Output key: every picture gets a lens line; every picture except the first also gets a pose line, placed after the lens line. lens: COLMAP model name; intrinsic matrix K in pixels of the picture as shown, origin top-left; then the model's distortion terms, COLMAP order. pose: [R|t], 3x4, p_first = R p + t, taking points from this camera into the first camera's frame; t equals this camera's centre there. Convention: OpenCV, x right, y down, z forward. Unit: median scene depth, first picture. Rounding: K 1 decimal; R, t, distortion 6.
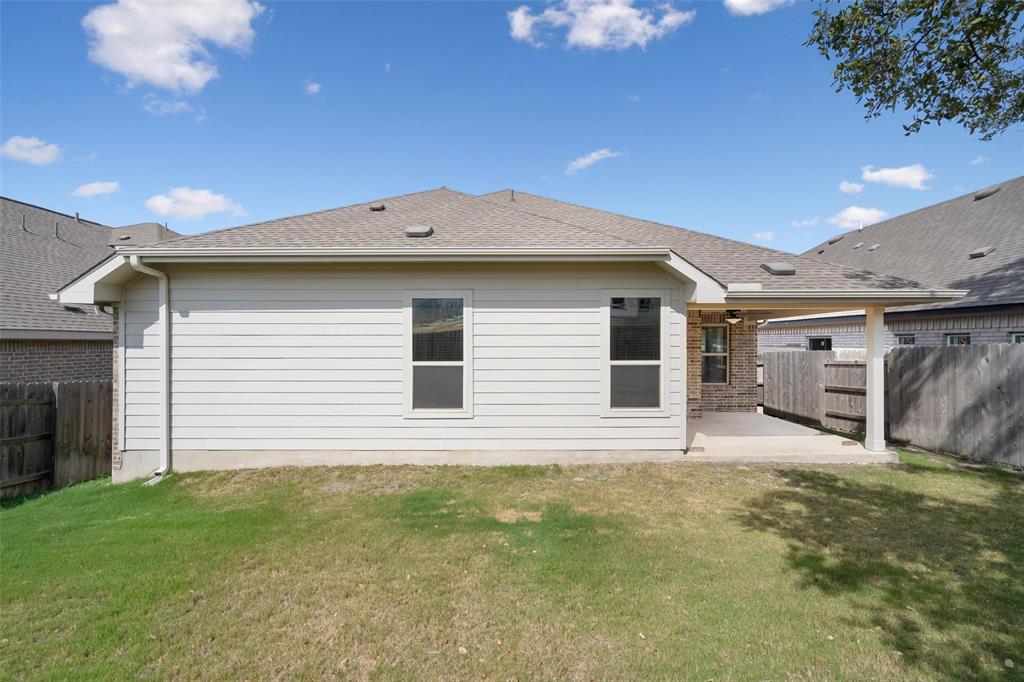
lens RADIAL K [[475.0, 0, 511.0], [0, 475.0, 341.4], [0, 0, 1]] dist [-0.003622, 0.001171]
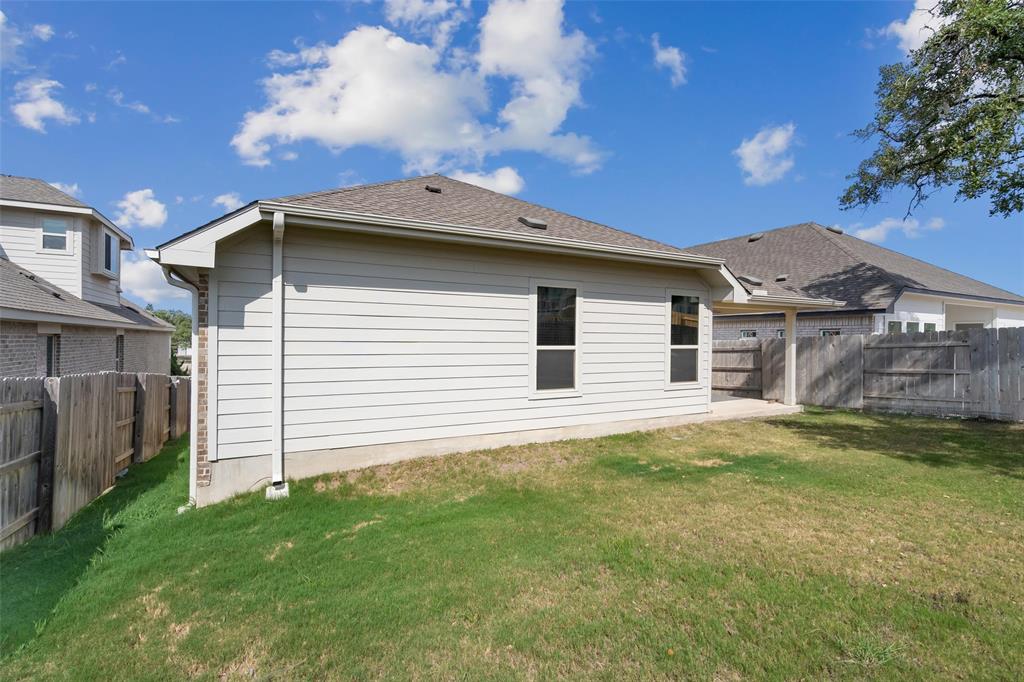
lens RADIAL K [[475.0, 0, 504.7], [0, 475.0, 339.5], [0, 0, 1]] dist [-0.003622, 0.001171]
pose [[0.881115, 0.007702, 0.472840, -0.771252], [-0.009944, 0.999948, 0.002243, 0.026926], [-0.472798, -0.006678, 0.881145, 0.099163]]
